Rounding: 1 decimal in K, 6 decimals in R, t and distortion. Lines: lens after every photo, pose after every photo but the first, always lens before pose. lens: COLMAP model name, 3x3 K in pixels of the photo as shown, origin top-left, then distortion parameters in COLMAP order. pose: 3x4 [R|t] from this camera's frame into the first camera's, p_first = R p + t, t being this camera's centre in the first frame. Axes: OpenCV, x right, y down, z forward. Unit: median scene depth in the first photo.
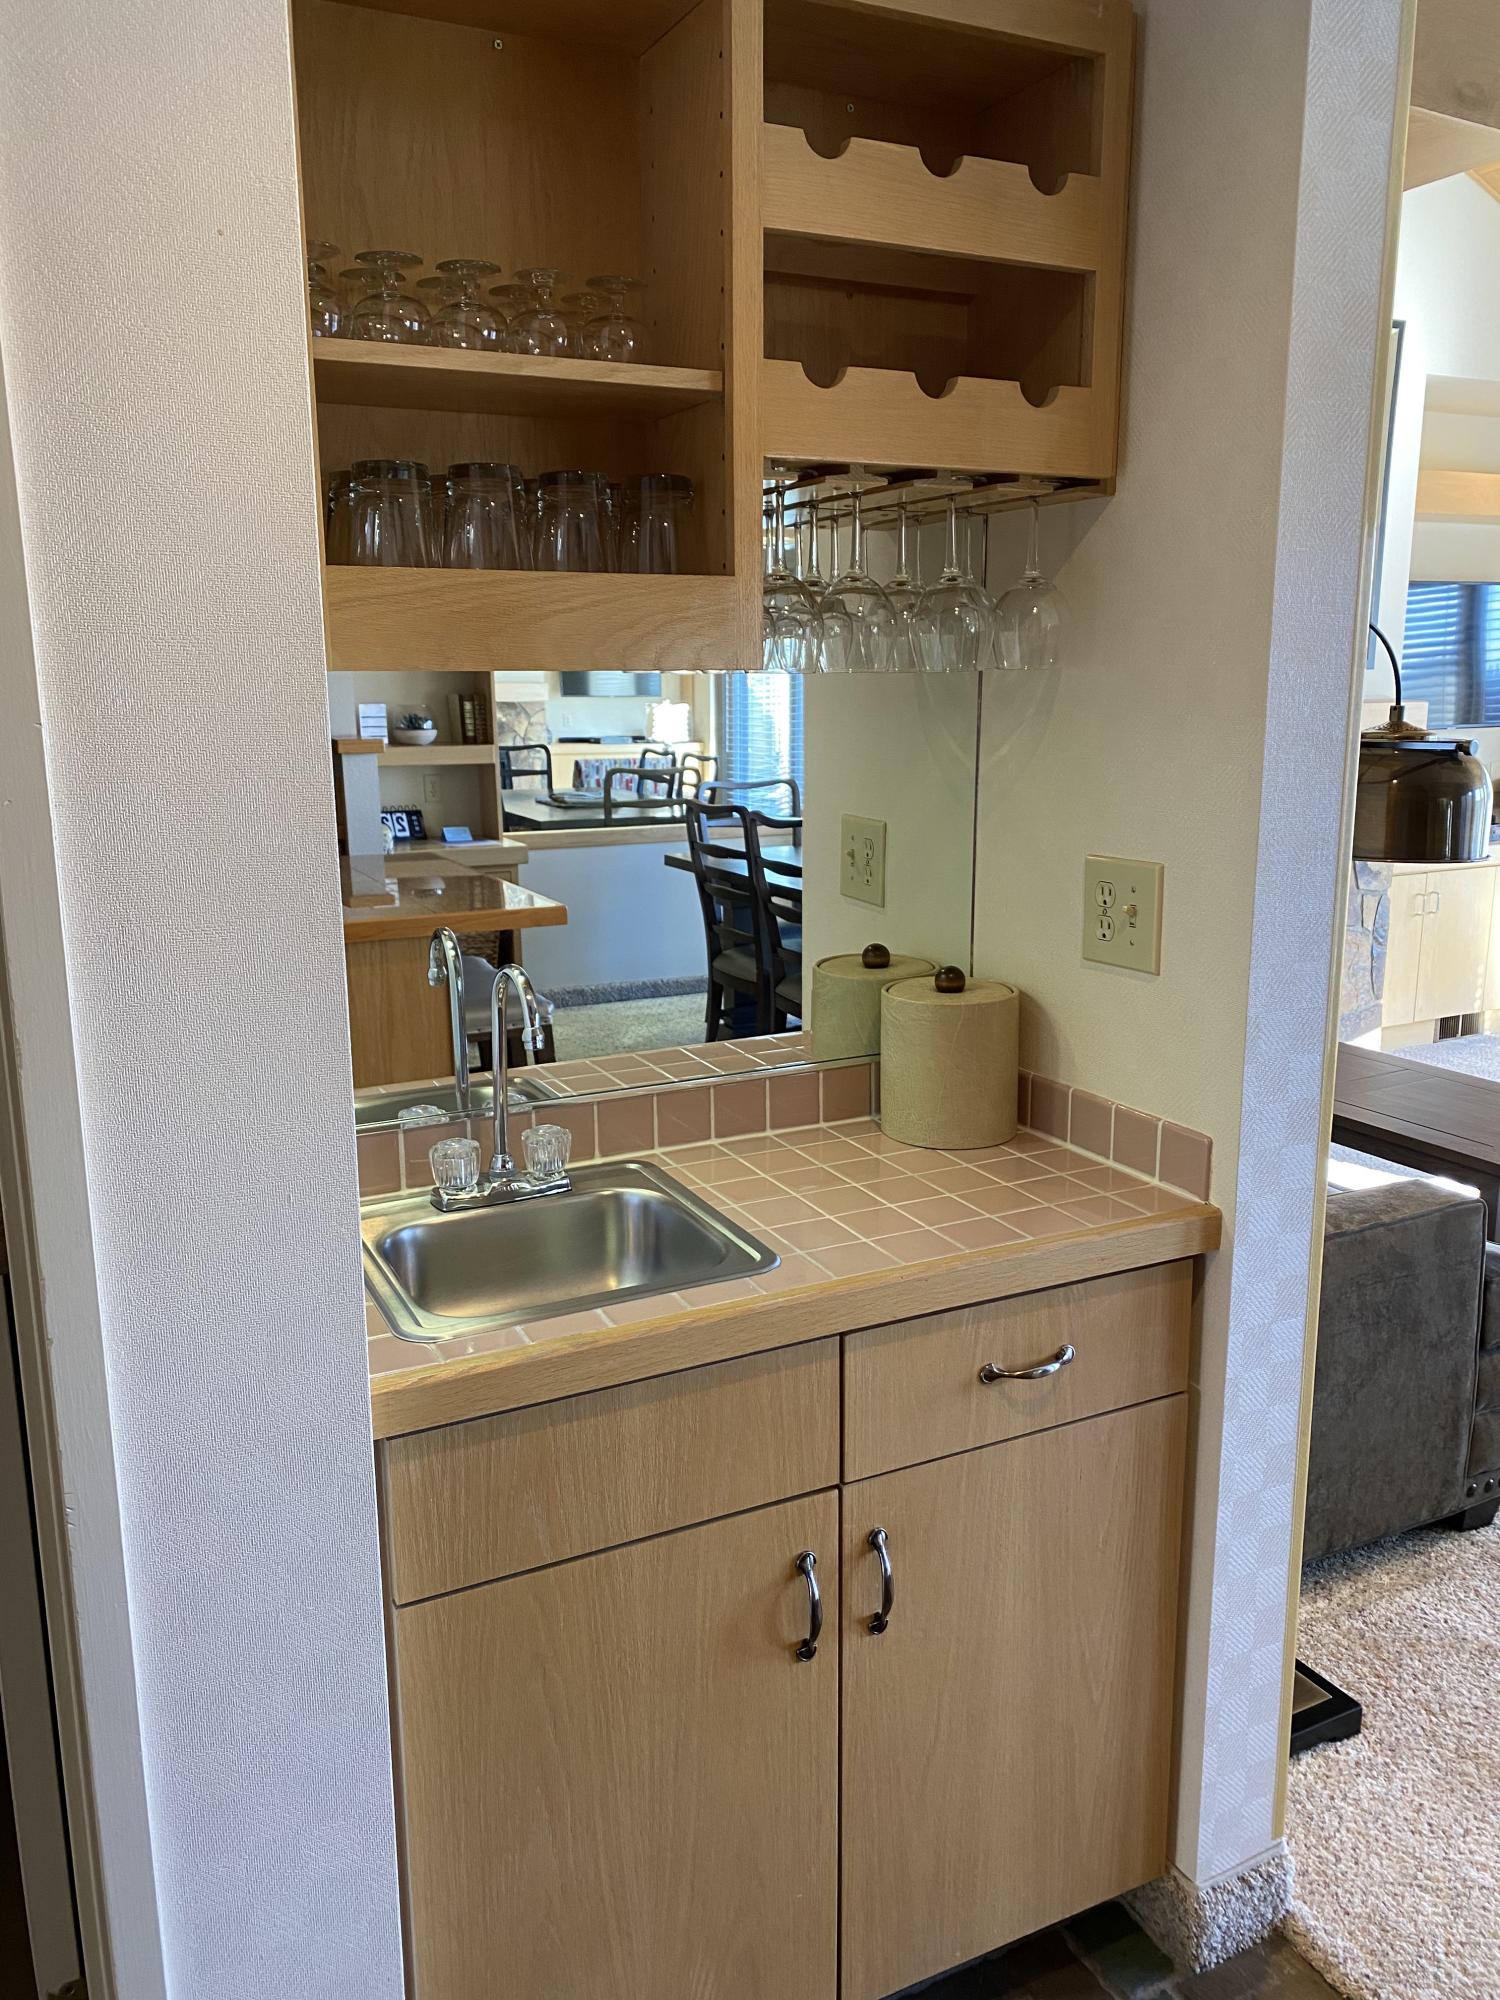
lens RADIAL K [[1525.6, 0, 754.6], [0, 1525.6, 997.4], [0, 0, 1]] dist [-0.003124, -0.001240]
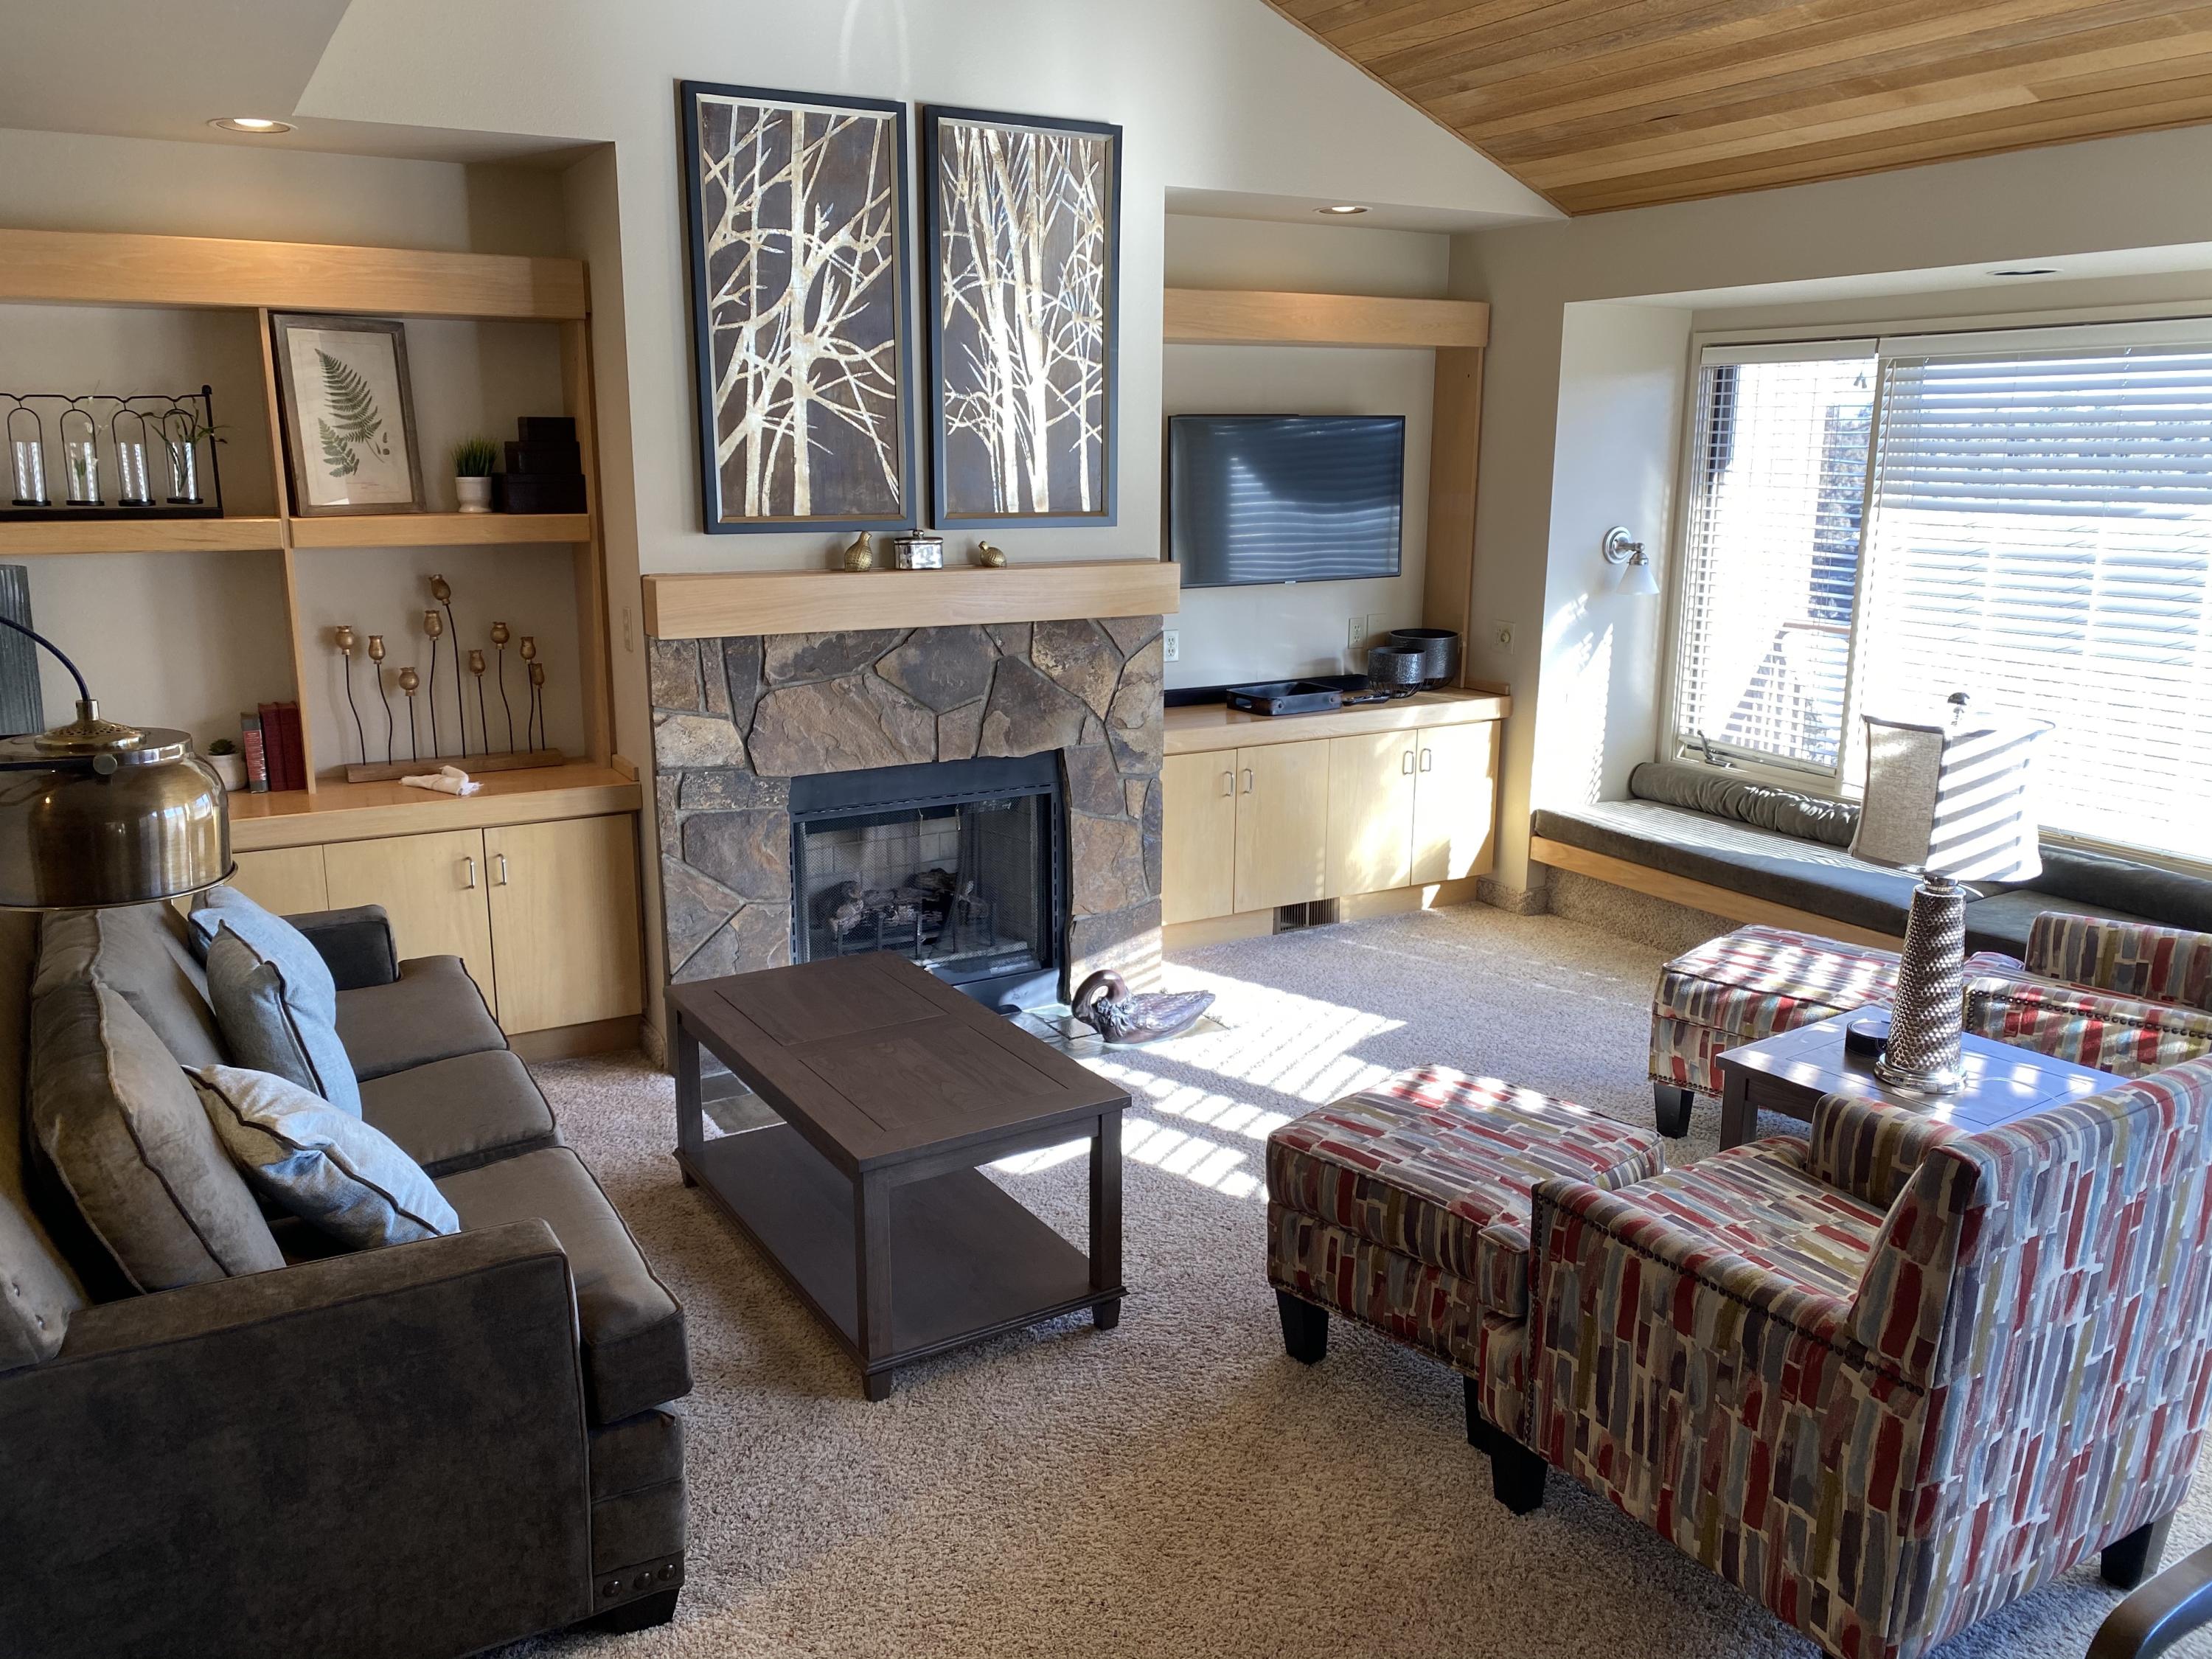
lens RADIAL K [[1687.3, 0, 1100.6], [0, 1687.3, 828.8], [0, 0, 1]] dist [-0.003124, -0.001240]
pose [[0.998089, -0.010946, 0.060816, 0.698369], [0.010584, 0.999924, 0.006273, -0.096086], [-0.060880, -0.005617, 0.998129, 0.068938]]
